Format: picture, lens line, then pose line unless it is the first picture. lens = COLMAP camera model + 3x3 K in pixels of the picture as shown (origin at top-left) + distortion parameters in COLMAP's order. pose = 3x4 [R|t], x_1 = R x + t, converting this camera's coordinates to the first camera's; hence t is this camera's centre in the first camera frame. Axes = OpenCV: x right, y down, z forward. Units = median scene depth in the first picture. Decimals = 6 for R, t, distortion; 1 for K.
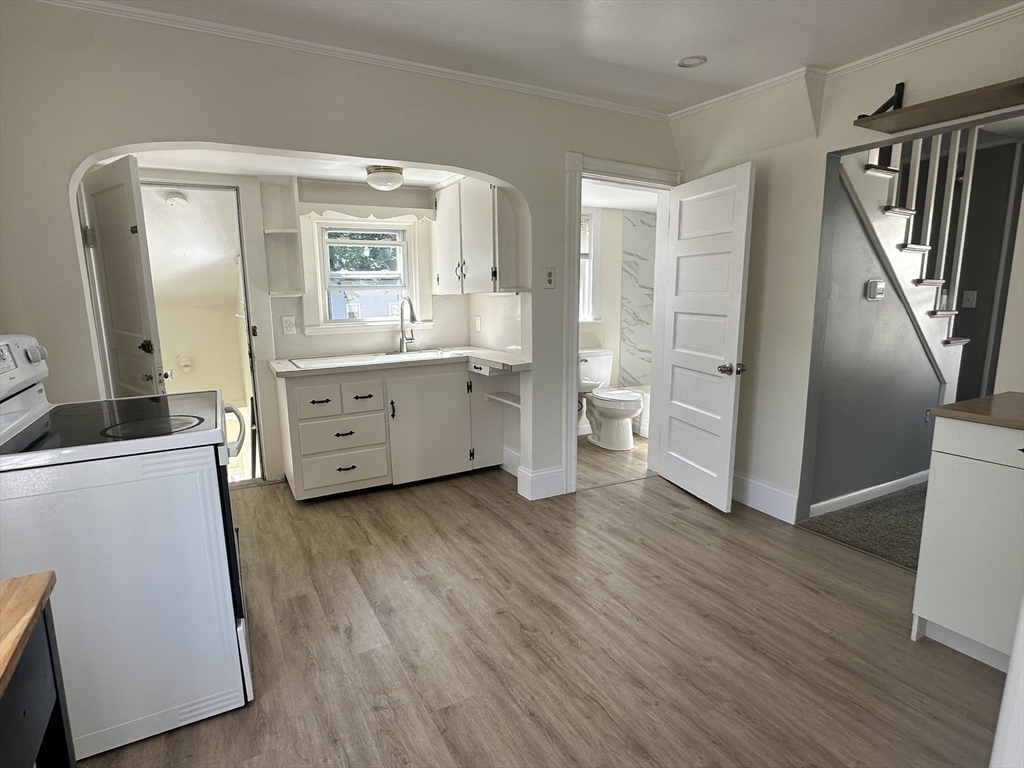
lens RADIAL K [[541.4, 0, 512.0], [0, 541.4, 384.0], [0, 0, 1]] dist [0.000274, 0.000313]
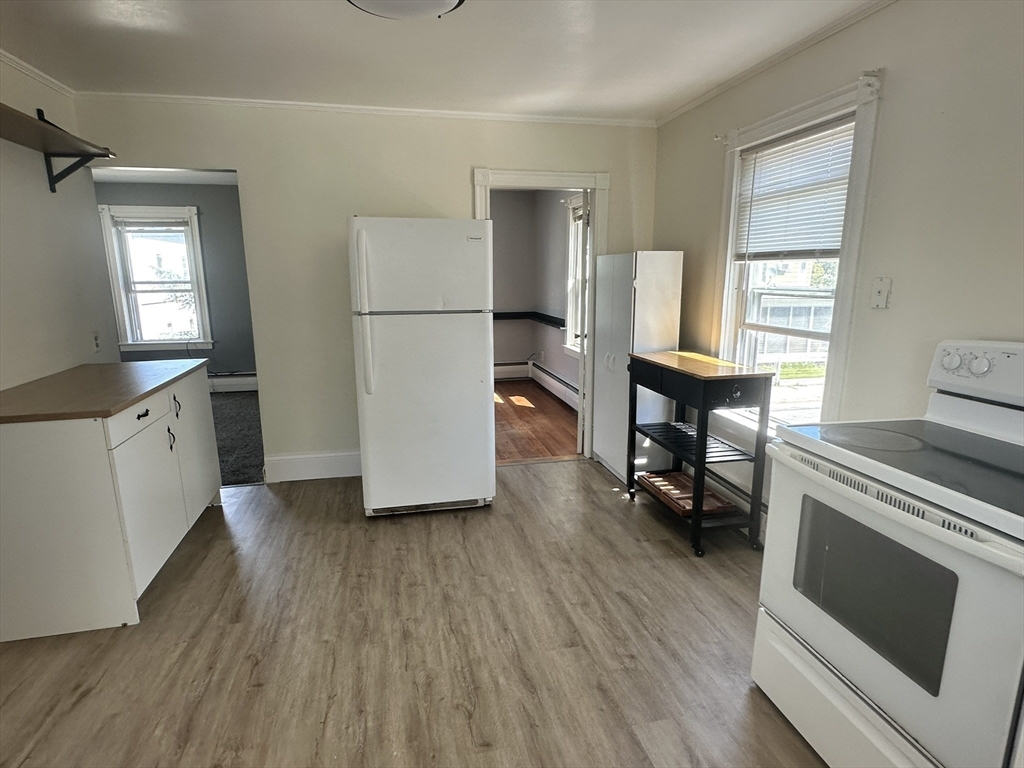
lens RADIAL K [[541.4, 0, 512.0], [0, 541.4, 384.0], [0, 0, 1]] dist [0.000274, 0.000313]
pose [[-0.955863, -0.043987, 0.290502, -0.277681], [0.064714, 0.932930, 0.354195, -0.321244], [-0.286598, 0.357361, -0.888906, 1.664495]]
